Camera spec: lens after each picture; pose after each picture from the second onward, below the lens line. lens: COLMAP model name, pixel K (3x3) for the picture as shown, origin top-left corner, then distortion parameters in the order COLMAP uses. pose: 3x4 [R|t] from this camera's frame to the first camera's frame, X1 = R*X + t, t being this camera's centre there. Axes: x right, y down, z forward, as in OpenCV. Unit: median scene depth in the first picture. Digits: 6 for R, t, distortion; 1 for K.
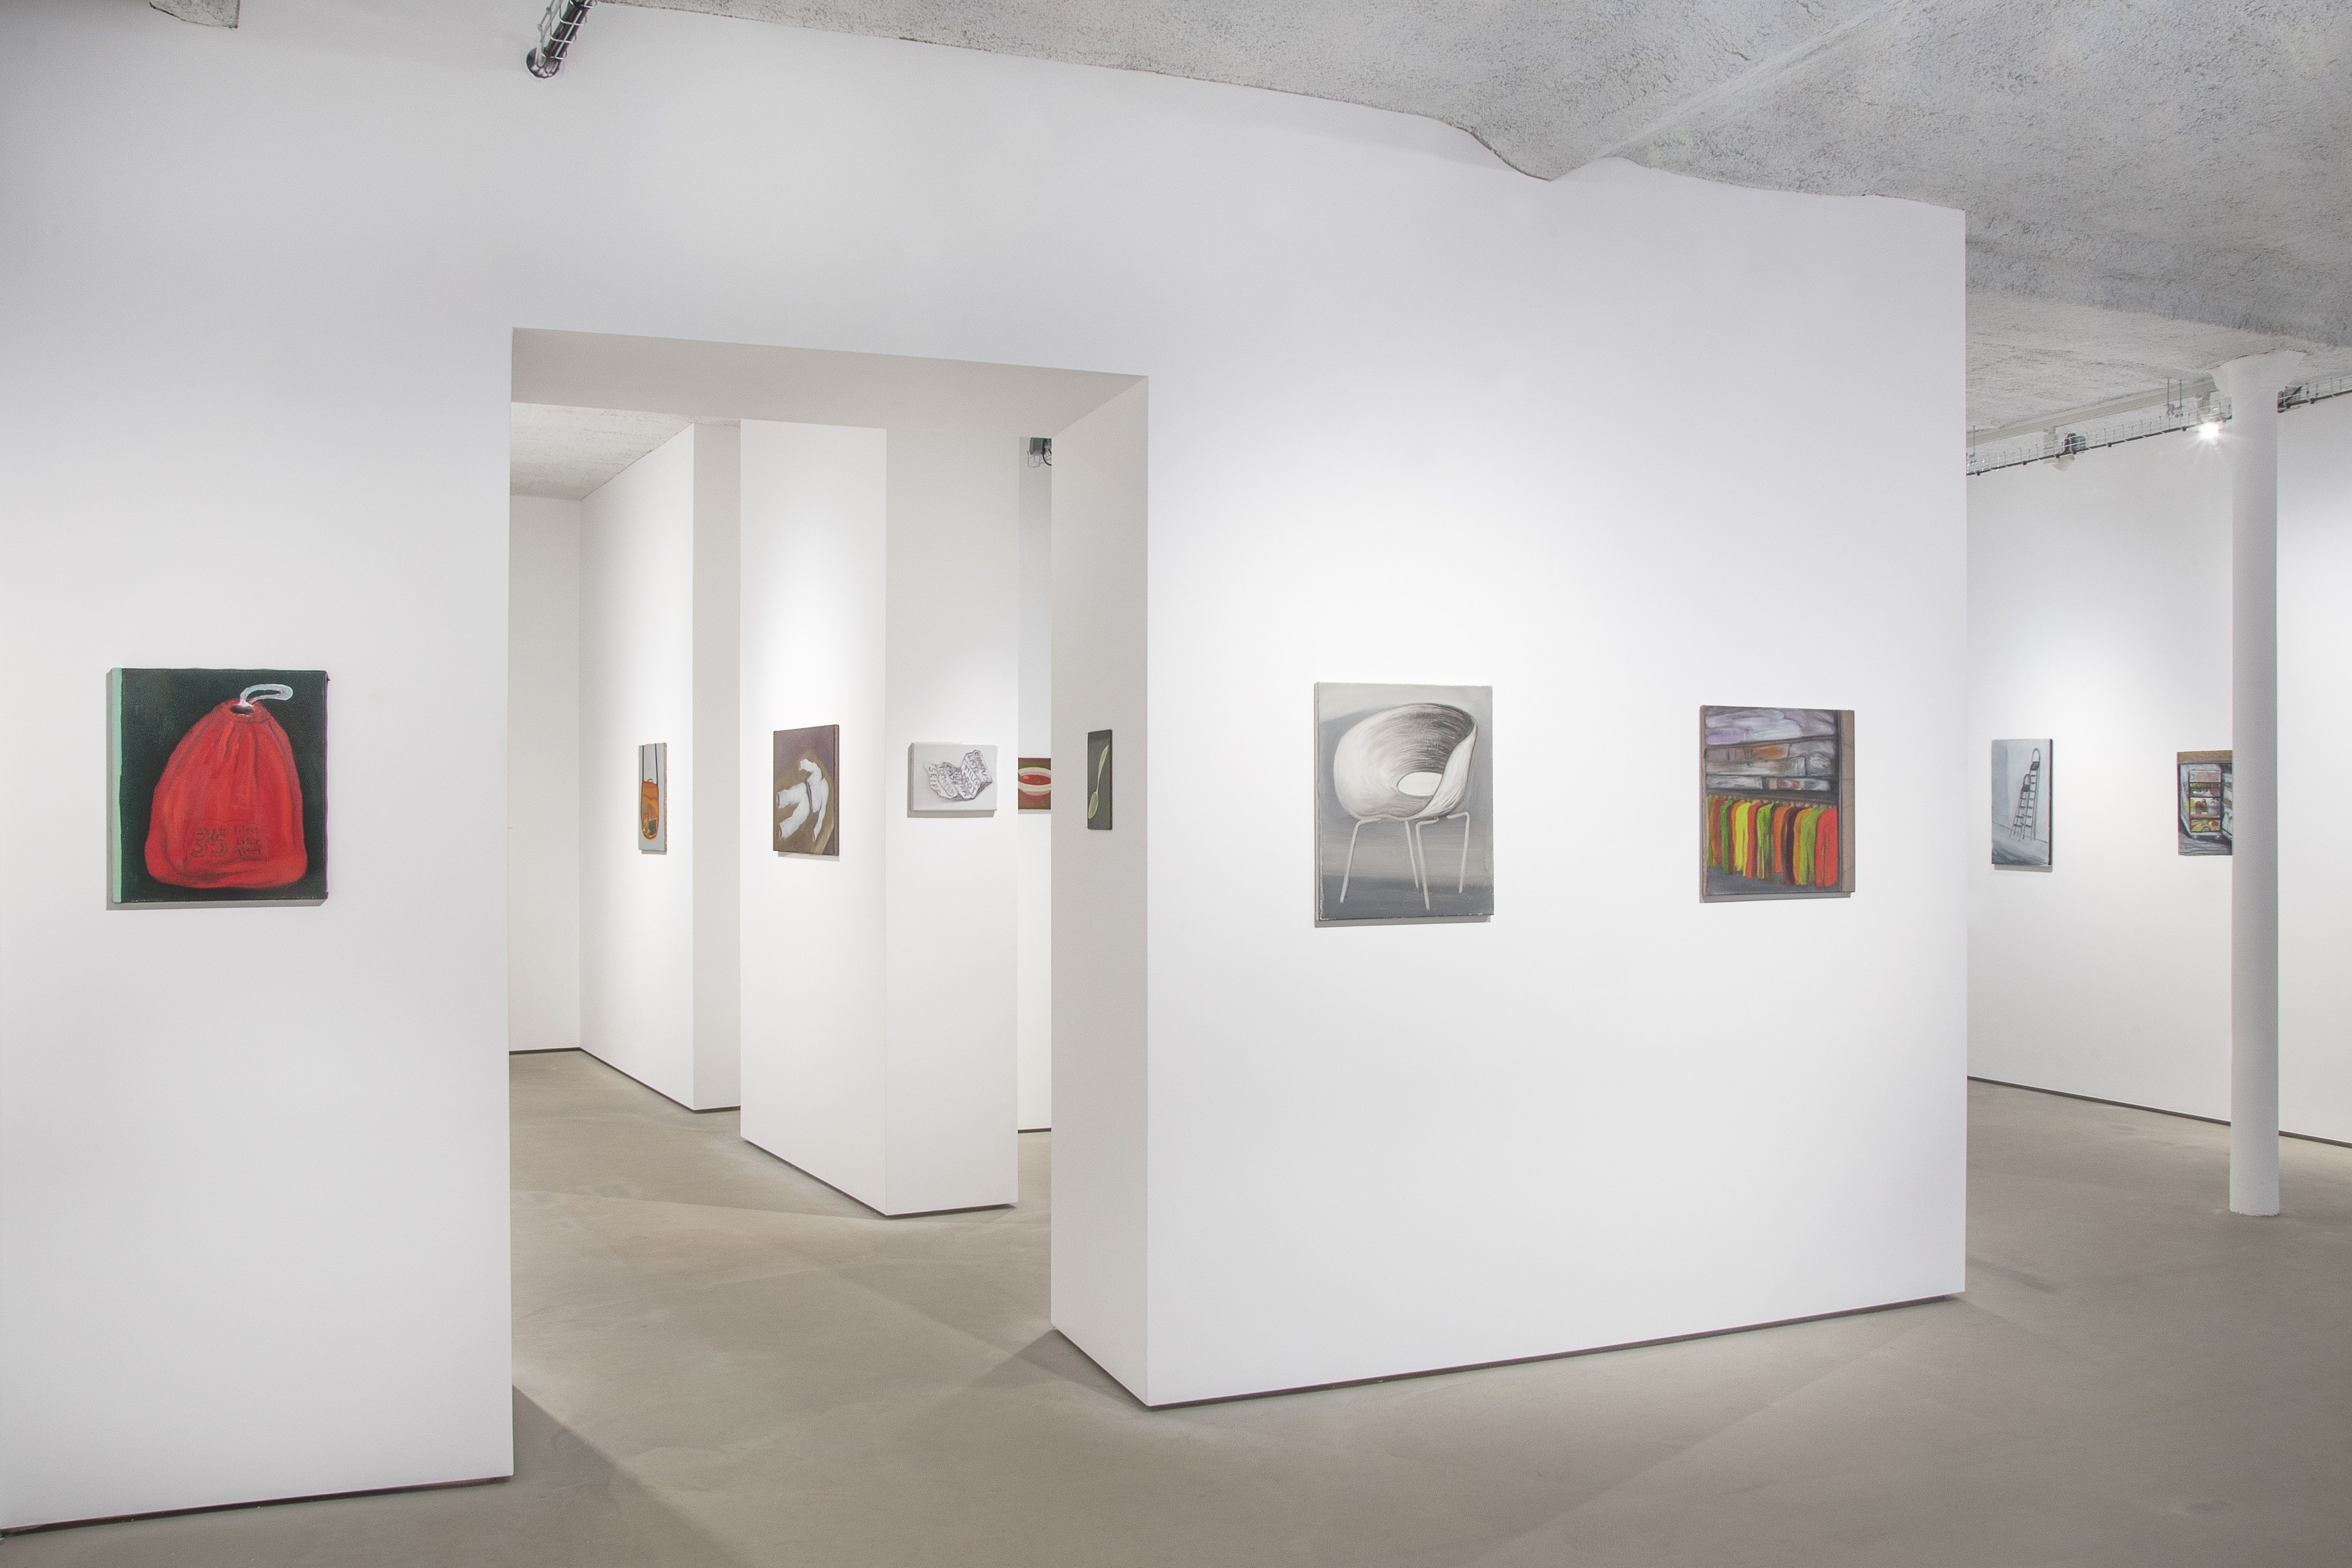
lens RADIAL K [[1849.3, 0, 1189.6], [0, 1849.3, 813.3], [0, 0, 1]] dist [-0.169101, 0.135651]
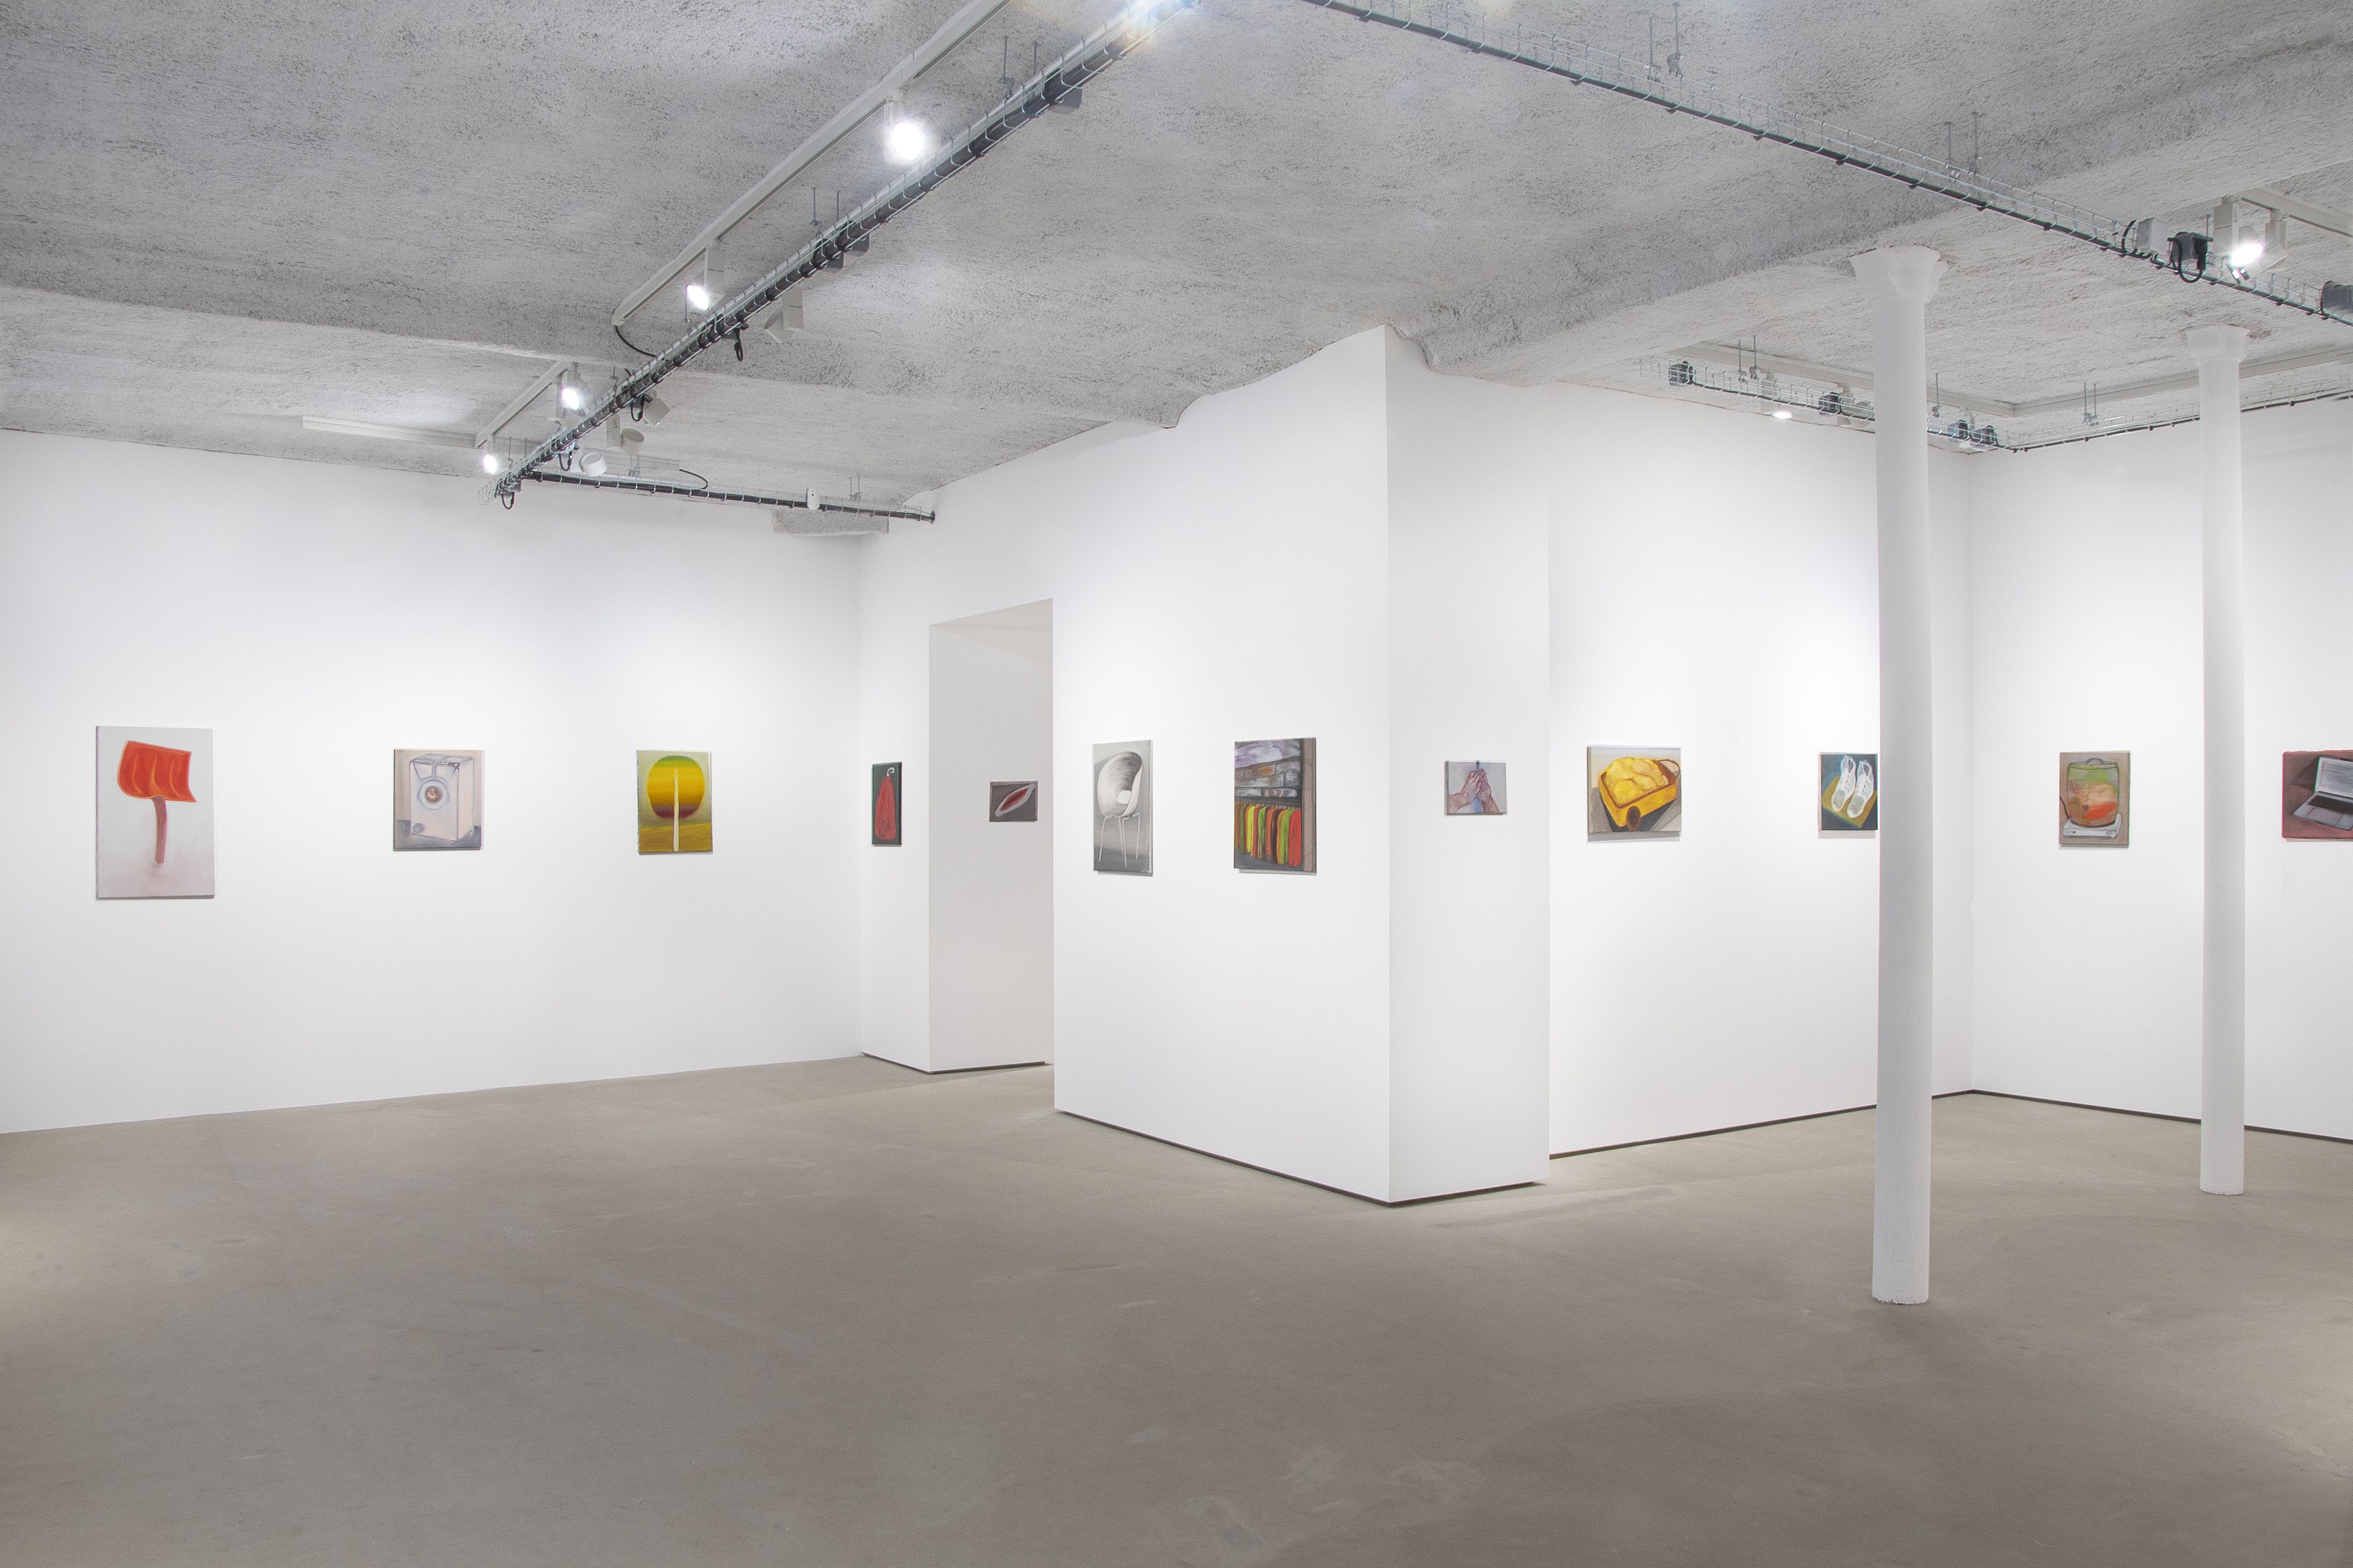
lens RADIAL K [[1868.6, 0, 1190.6], [0, 1868.6, 816.5], [0, 0, 1]] dist [-0.163853, 0.130596]
pose [[0.182106, -0.001171, -0.983278, 1.746155], [-0.000867, 0.999999, -0.001351, 0.004409], [0.983279, 0.001098, 0.182104, 0.667920]]
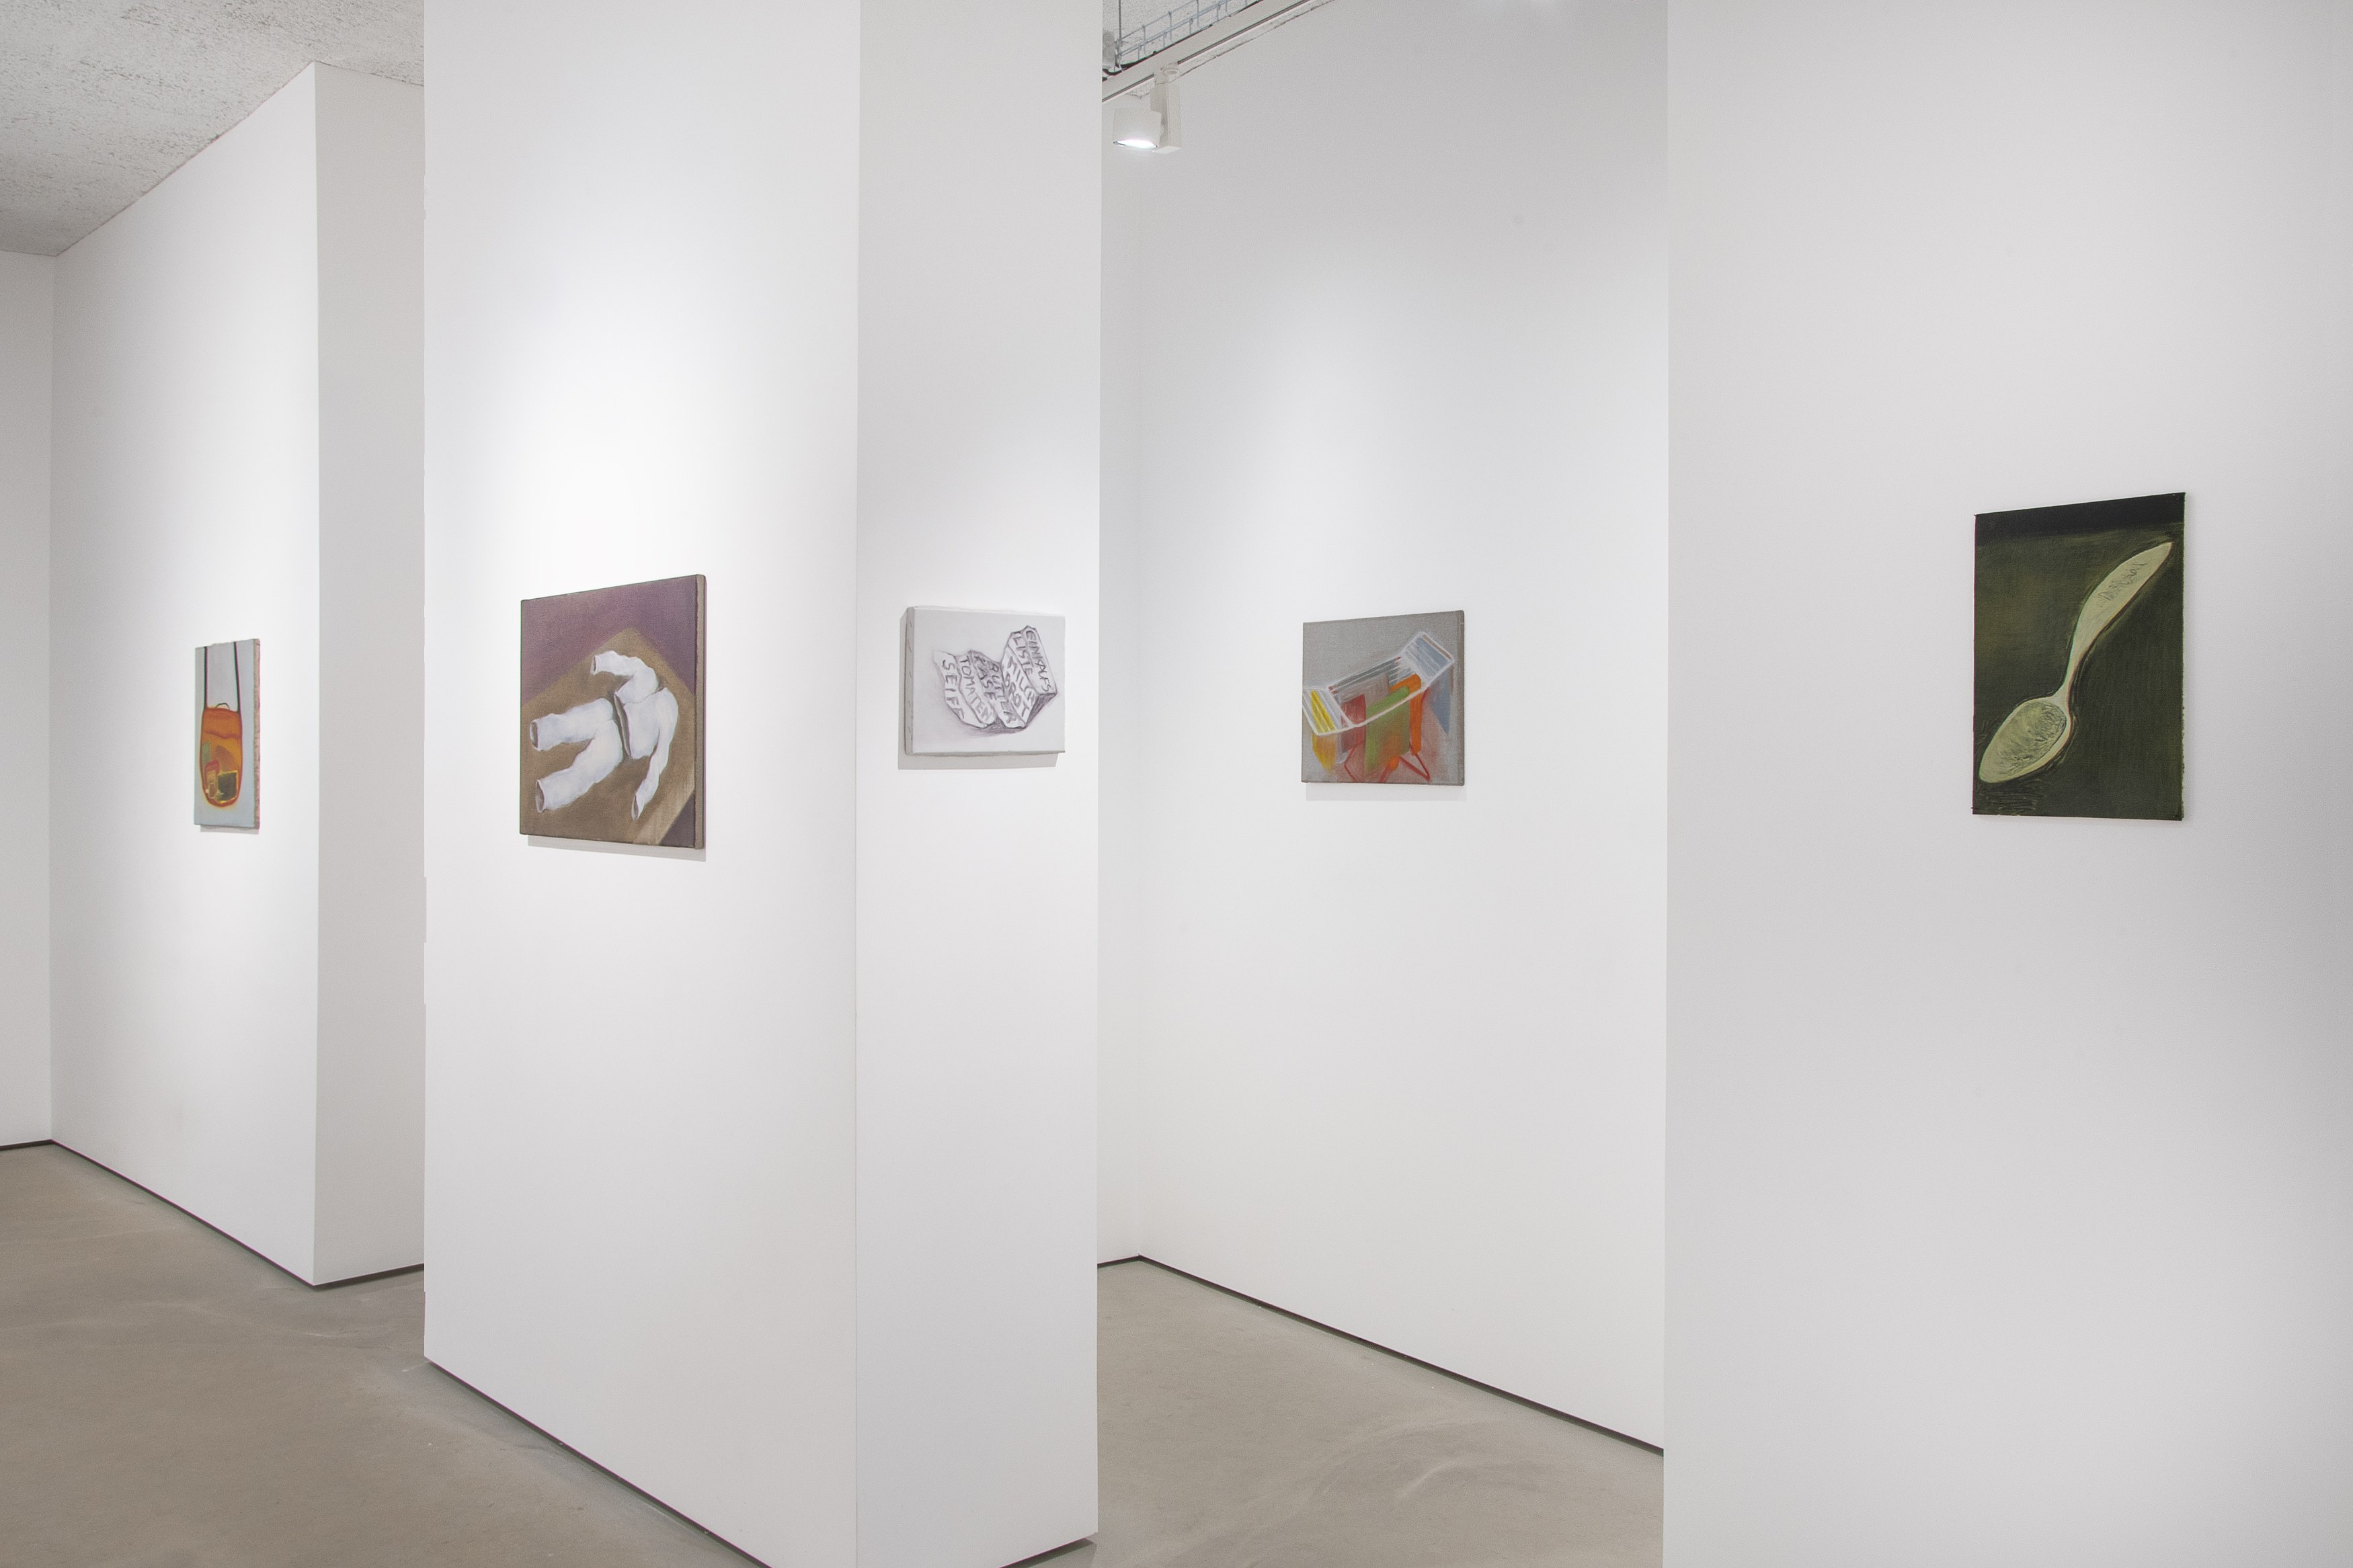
lens RADIAL K [[1868.6, 0, 1190.6], [0, 1868.6, 816.5], [0, 0, 1]] dist [-0.163853, 0.130596]
pose [[0.970097, -0.010865, 0.242475, -0.187947], [0.003077, 0.999468, 0.032474, -0.000574], [-0.242699, -0.030757, 0.969614, 0.508383]]
